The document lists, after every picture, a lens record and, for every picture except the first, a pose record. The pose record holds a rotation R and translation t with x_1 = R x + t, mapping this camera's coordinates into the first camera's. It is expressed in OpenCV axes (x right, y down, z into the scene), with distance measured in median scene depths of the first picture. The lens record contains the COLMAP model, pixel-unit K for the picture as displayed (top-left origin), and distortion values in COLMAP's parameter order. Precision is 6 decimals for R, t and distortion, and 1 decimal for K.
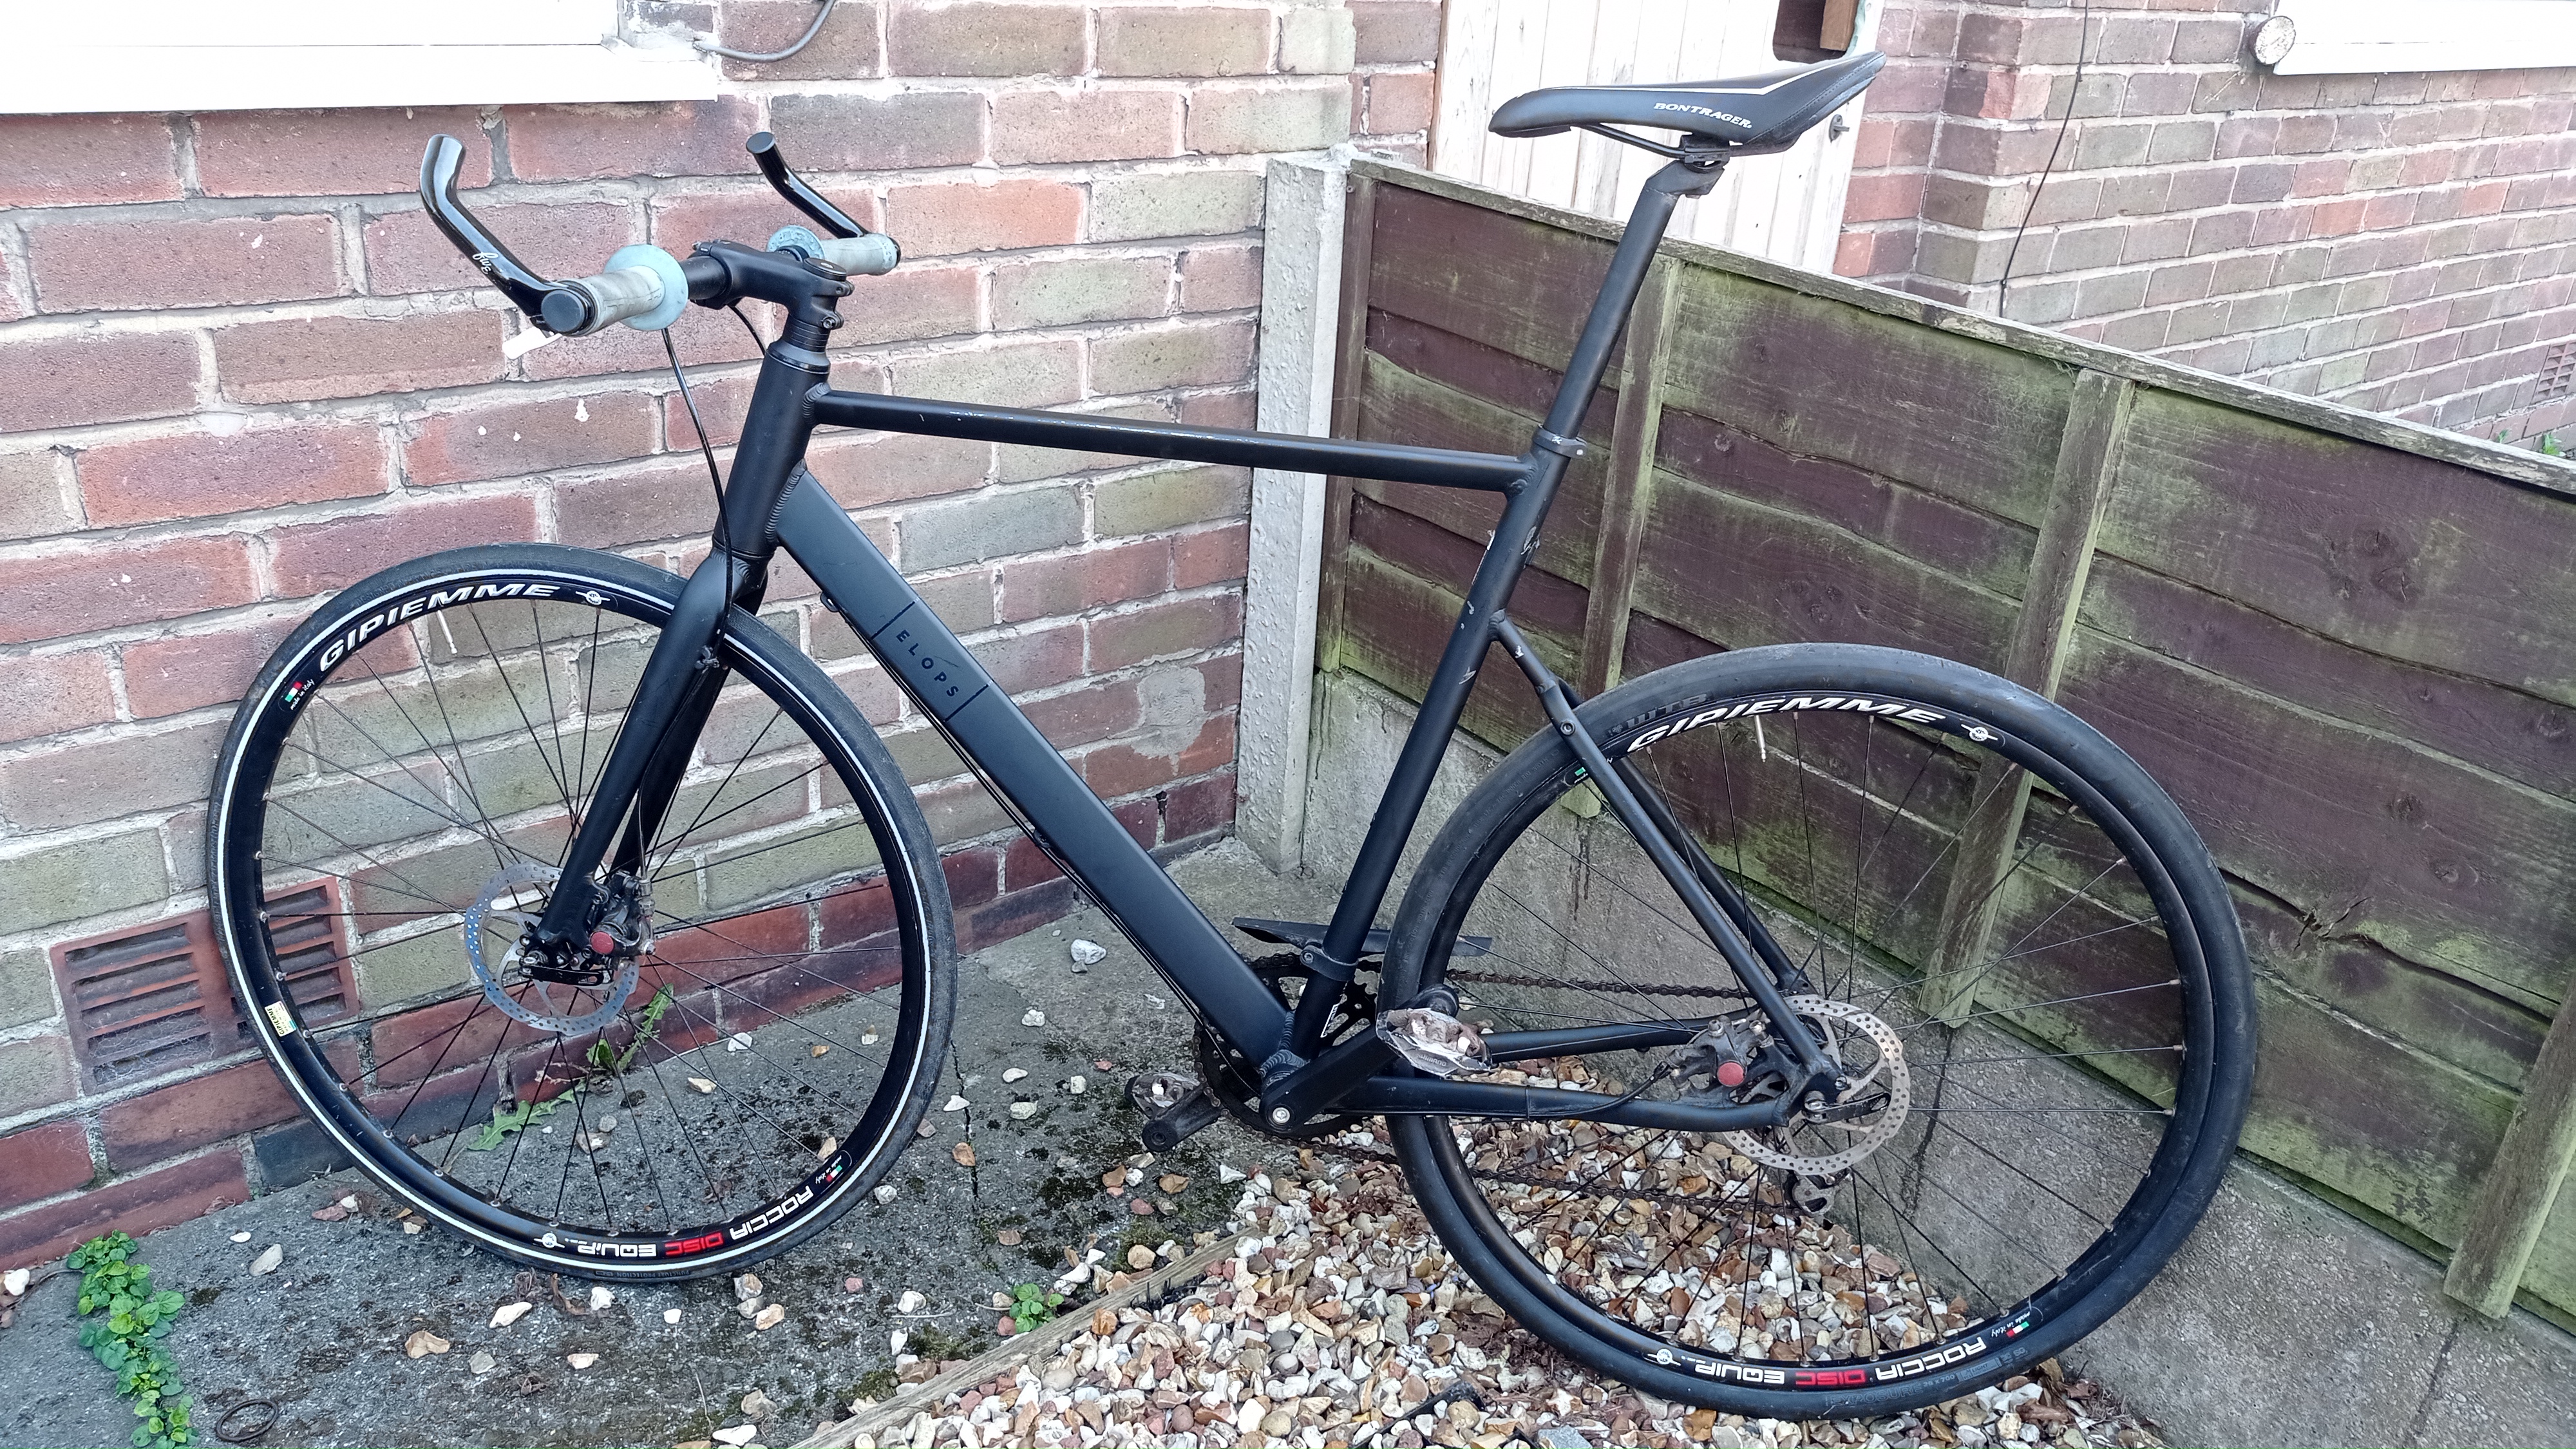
lens RADIAL K [[1939.1, 0, 1301.8], [0, 1939.1, 699.7], [0, 0, 1]] dist [0.024889, -0.024892]
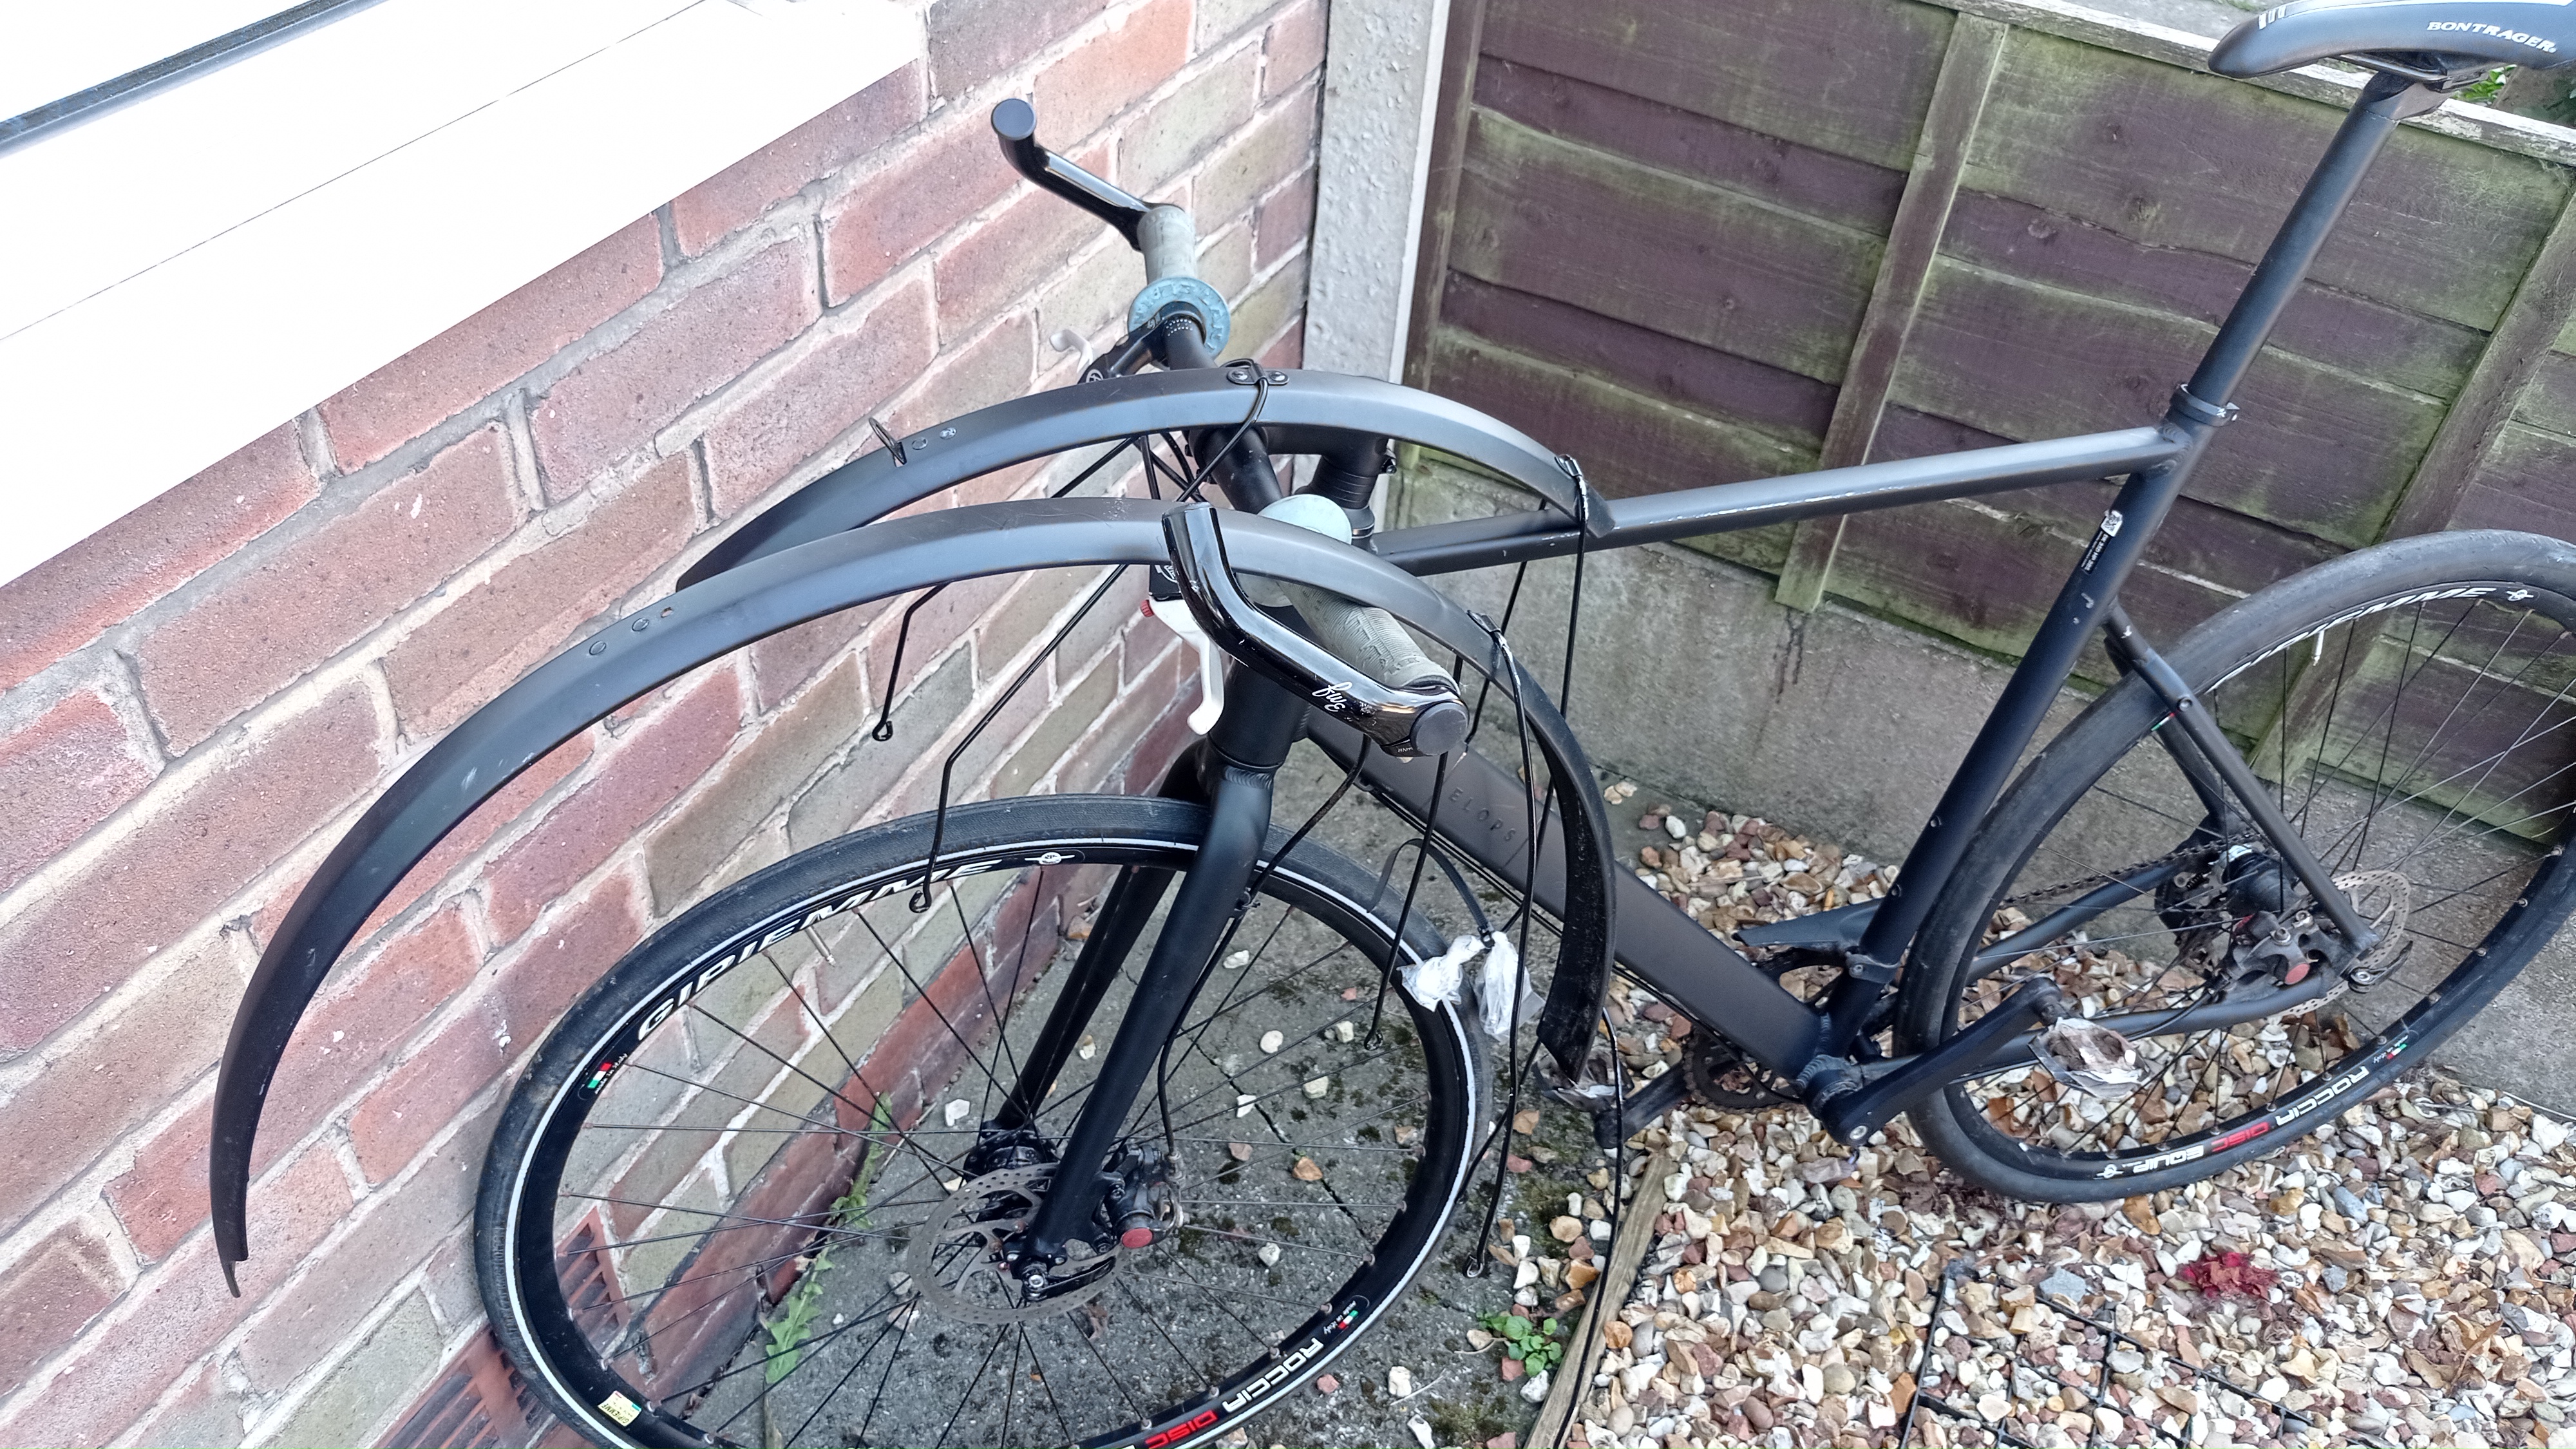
lens RADIAL K [[1939.1, 0, 1300.4], [0, 1939.1, 702.7], [0, 0, 1]] dist [0.024889, -0.024892]
pose [[0.910579, -0.274360, 0.309146, -0.422276], [0.154517, 0.919656, 0.361050, -0.306962], [-0.383366, -0.280996, 0.879813, 0.295166]]
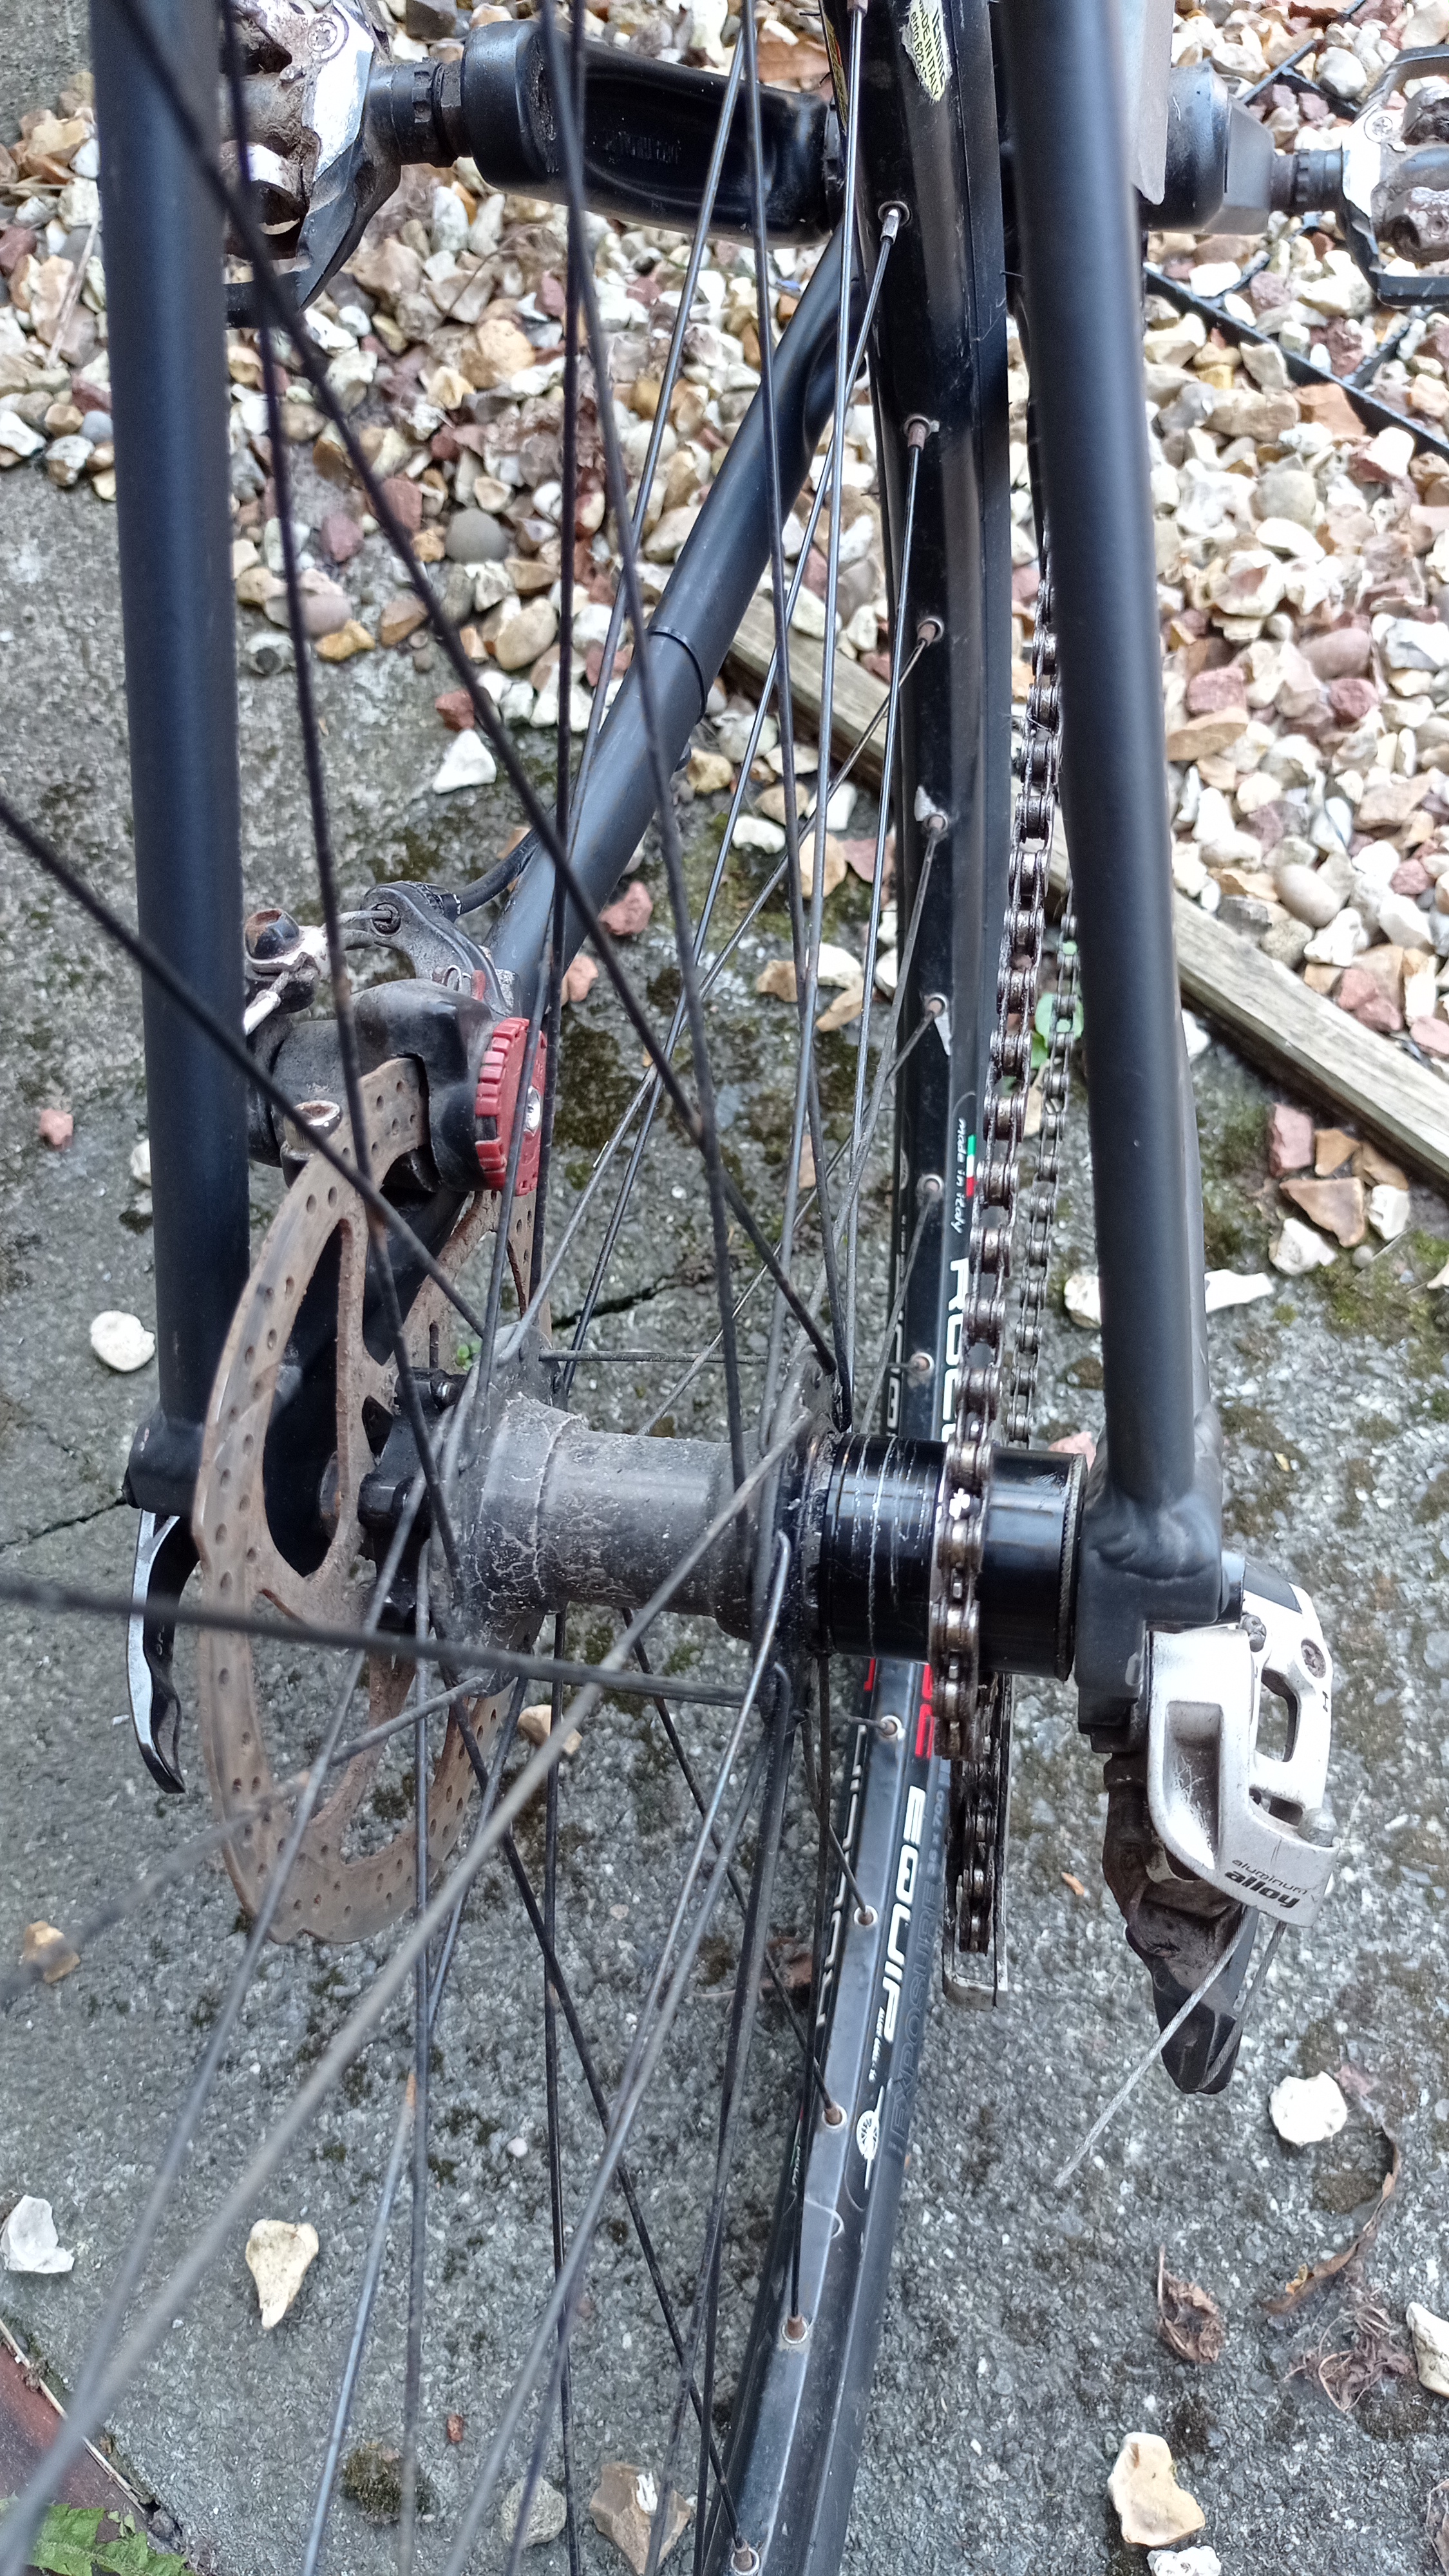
lens RADIAL K [[1939.1, 0, 737.1], [0, 1939.1, 1287.3], [0, 0, 1]] dist [0.024889, -0.024892]
pose [[-0.134976, -0.937793, 0.319883, -0.305474], [0.453955, 0.228434, 0.861245, -0.067699], [-0.880742, 0.261460, 0.394883, 0.875257]]
